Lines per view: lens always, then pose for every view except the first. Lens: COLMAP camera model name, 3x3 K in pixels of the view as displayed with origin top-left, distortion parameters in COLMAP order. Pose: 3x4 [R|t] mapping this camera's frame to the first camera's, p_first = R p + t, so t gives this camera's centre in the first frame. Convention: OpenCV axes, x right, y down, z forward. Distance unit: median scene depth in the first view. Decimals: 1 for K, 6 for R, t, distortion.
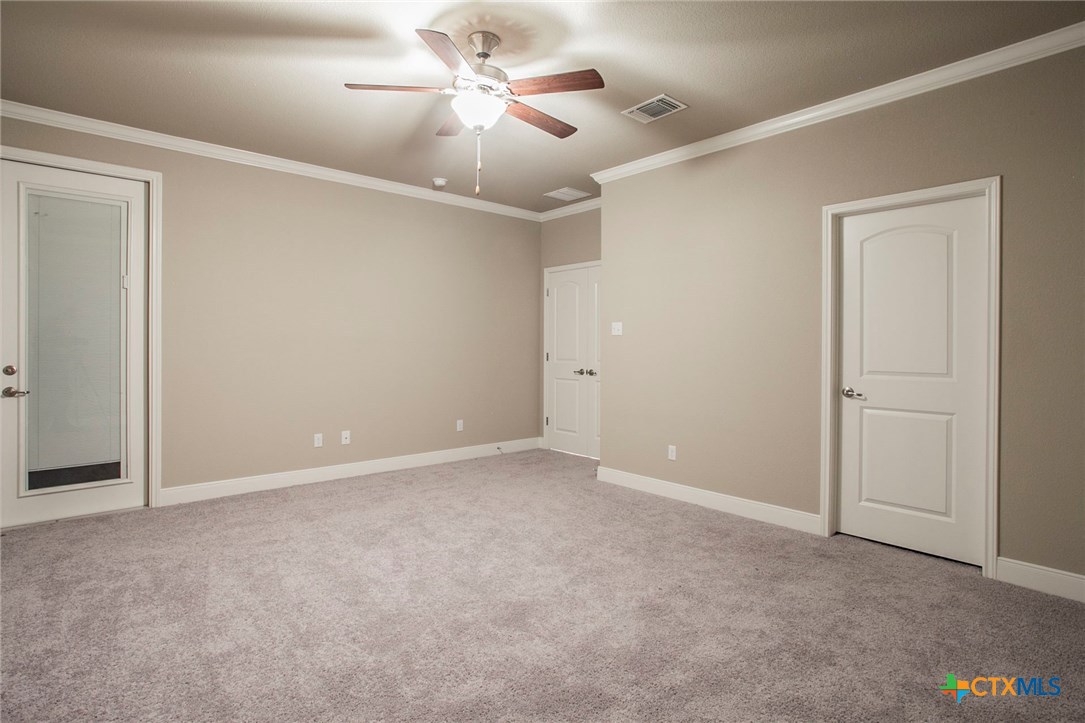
lens RADIAL K [[535.1, 0, 541.4], [0, 535.1, 358.0], [0, 0, 1]] dist [-0.061434, 0.024651]
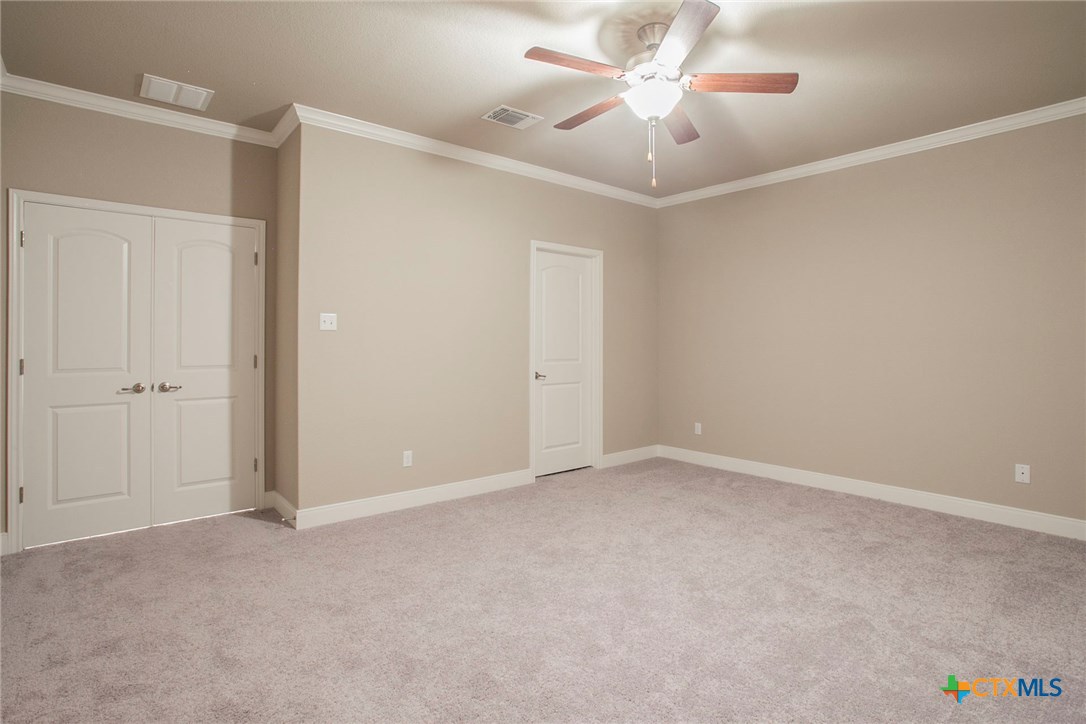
lens RADIAL K [[535.5, 0, 541.9], [0, 535.5, 358.5], [0, 0, 1]] dist [-0.061434, 0.024651]
pose [[0.049048, -0.040990, 0.997955, -0.874932], [0.020449, 0.998989, 0.040027, -0.039183], [-0.998587, 0.018444, 0.049837, 0.939184]]
